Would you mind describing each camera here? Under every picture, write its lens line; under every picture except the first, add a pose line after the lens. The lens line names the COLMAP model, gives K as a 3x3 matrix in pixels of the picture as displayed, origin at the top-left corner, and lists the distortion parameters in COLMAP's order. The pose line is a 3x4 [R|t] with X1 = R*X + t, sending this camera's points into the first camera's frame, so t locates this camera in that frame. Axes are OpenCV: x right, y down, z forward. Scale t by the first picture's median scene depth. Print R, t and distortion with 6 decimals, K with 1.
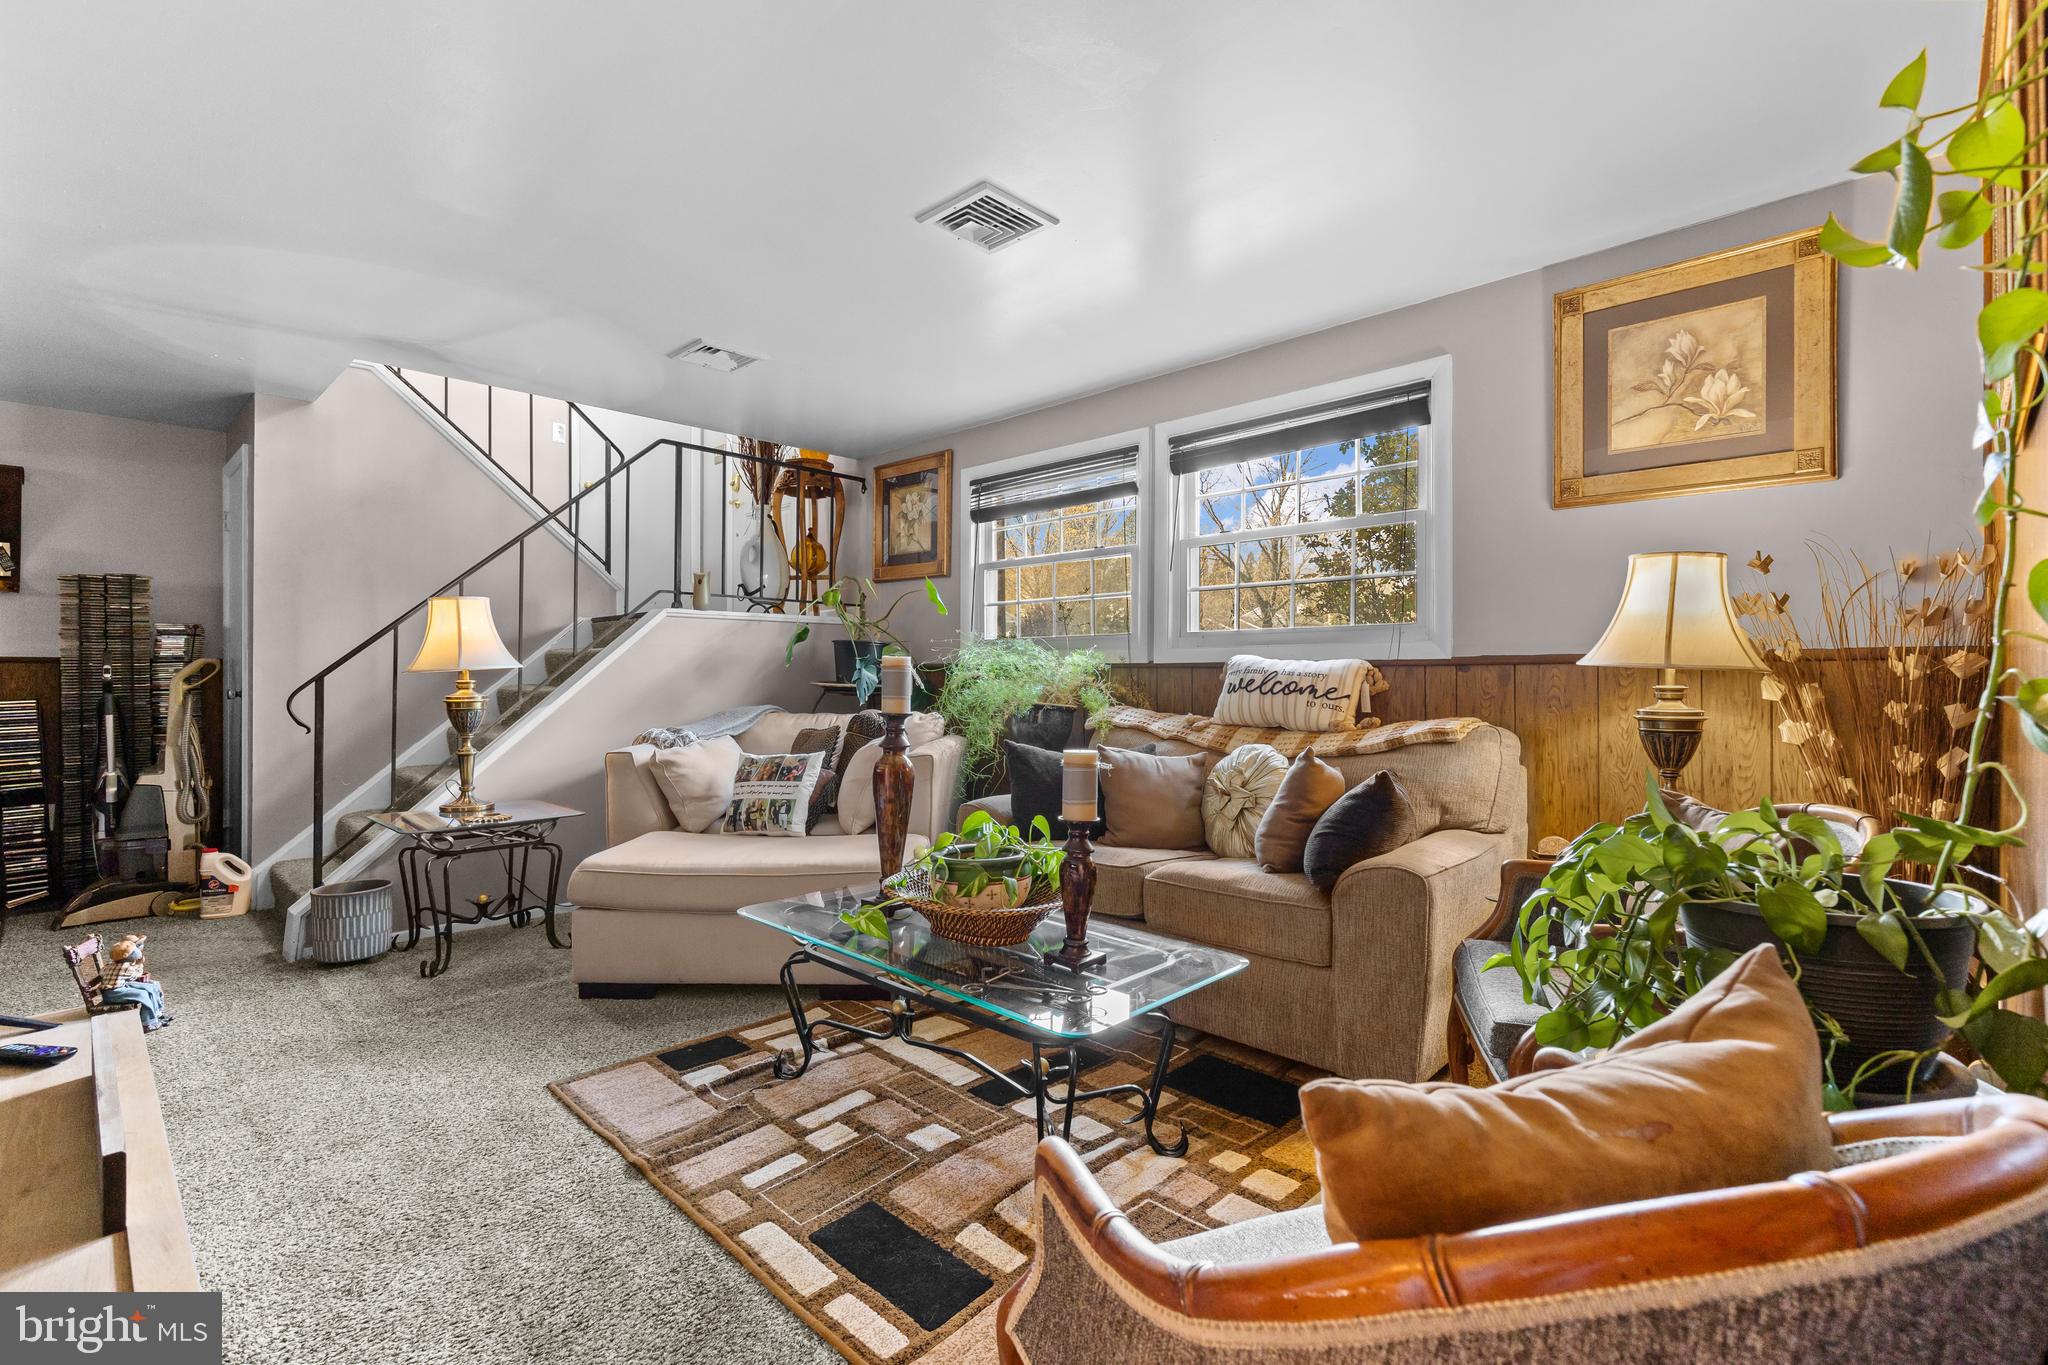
lens RADIAL K [[927.7, 0, 1035.4], [0, 927.7, 680.2], [0, 0, 1]] dist [0.008485, -0.003082]
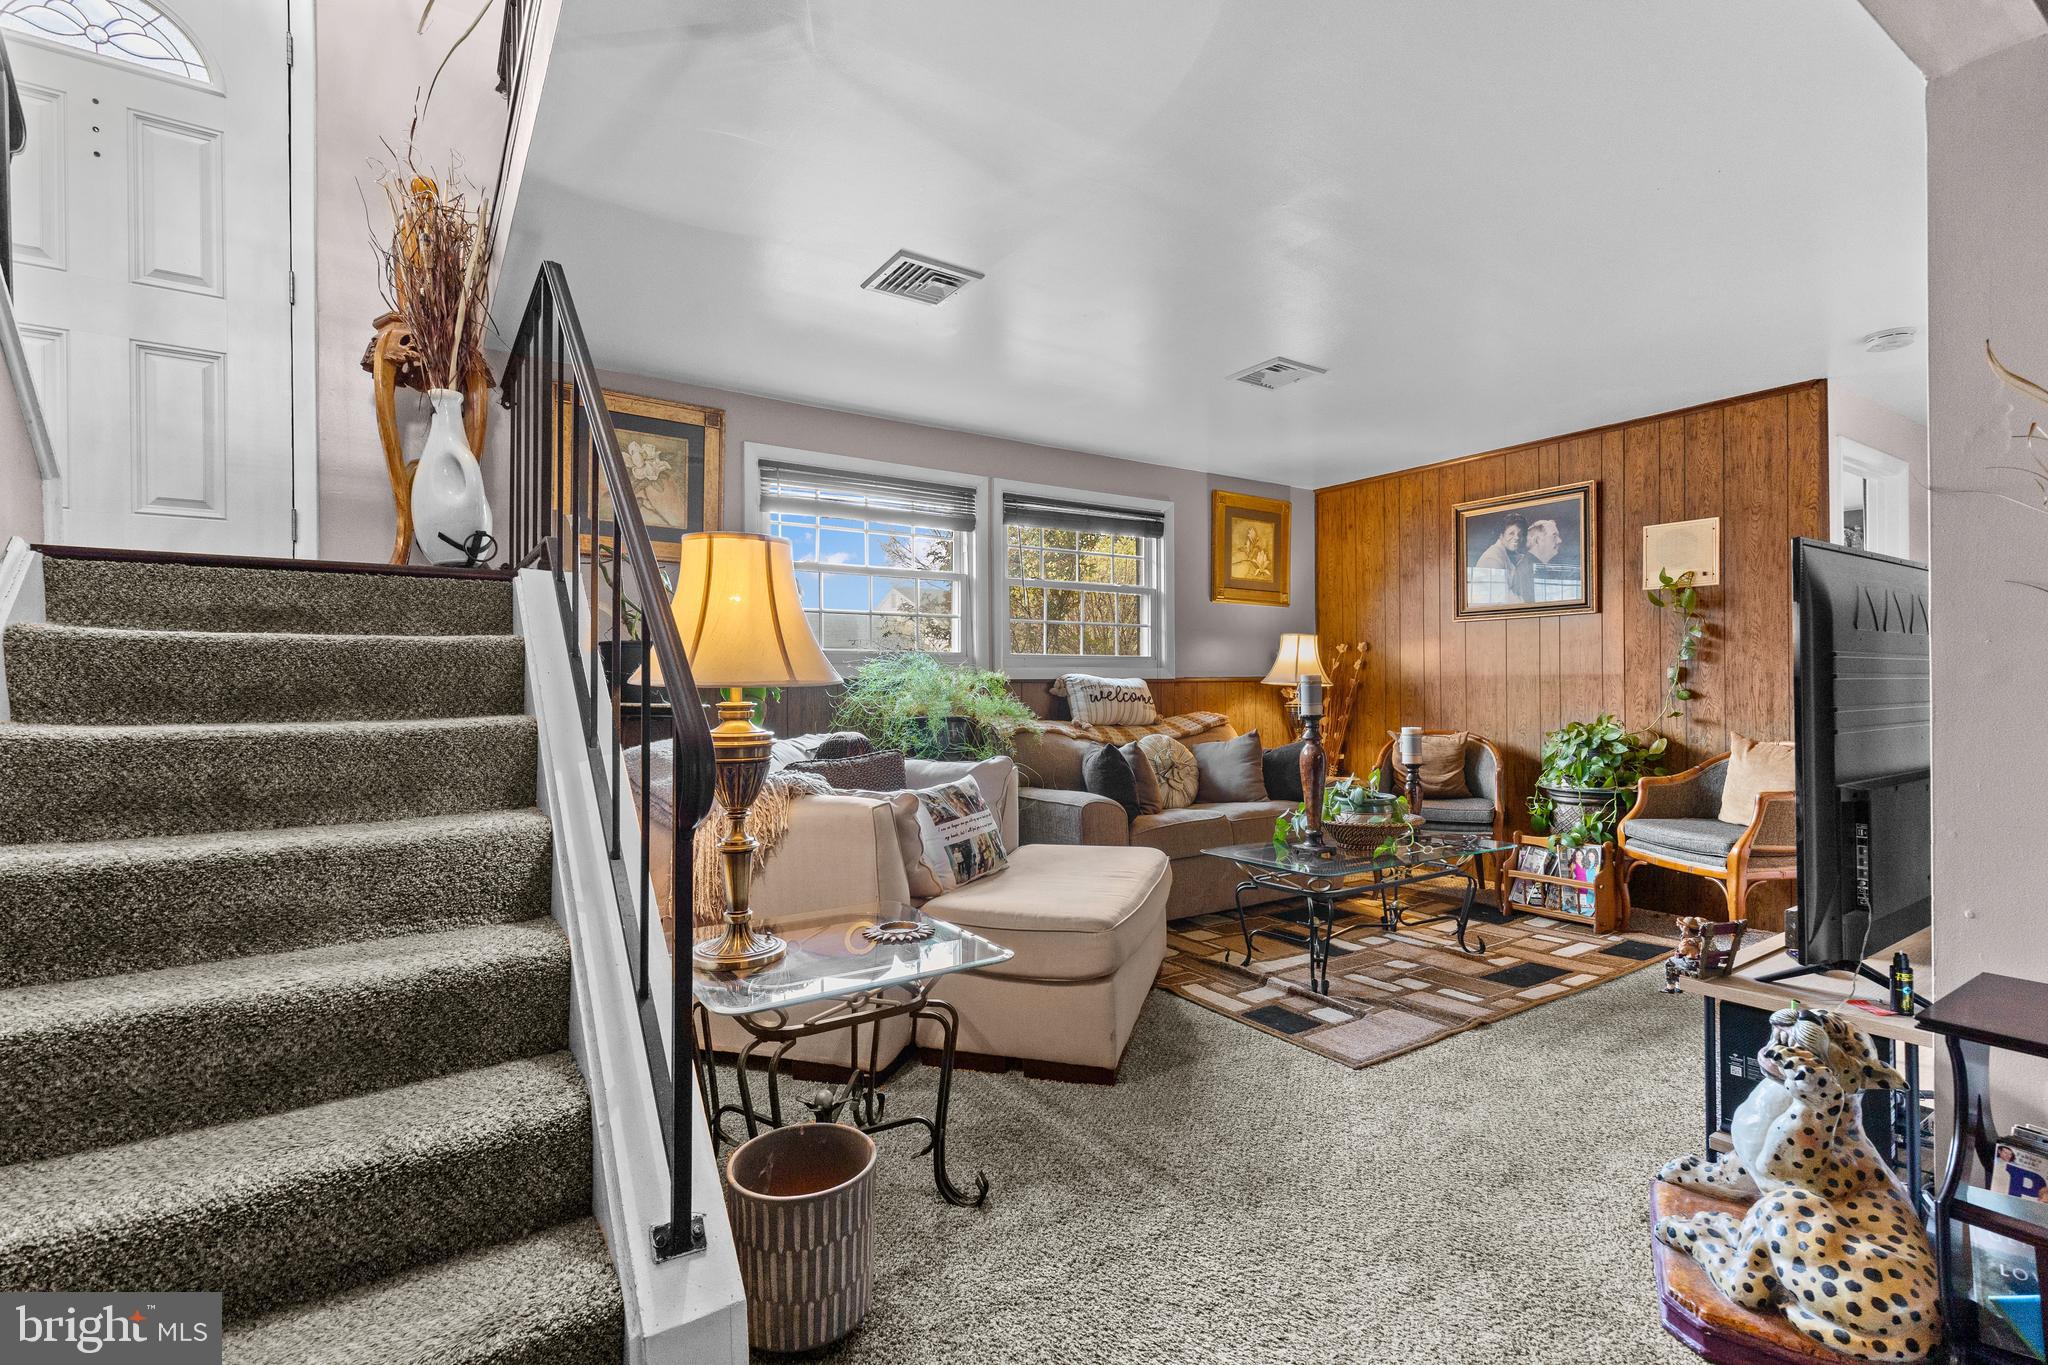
lens RADIAL K [[927.7, 0, 1034.7], [0, 927.7, 683.1], [0, 0, 1]] dist [0.008485, -0.003082]
pose [[0.213455, -0.004484, 0.976943, -1.836941], [0.003950, 0.999985, 0.003726, -0.027756], [-0.976945, 0.003063, 0.213470, 1.245933]]
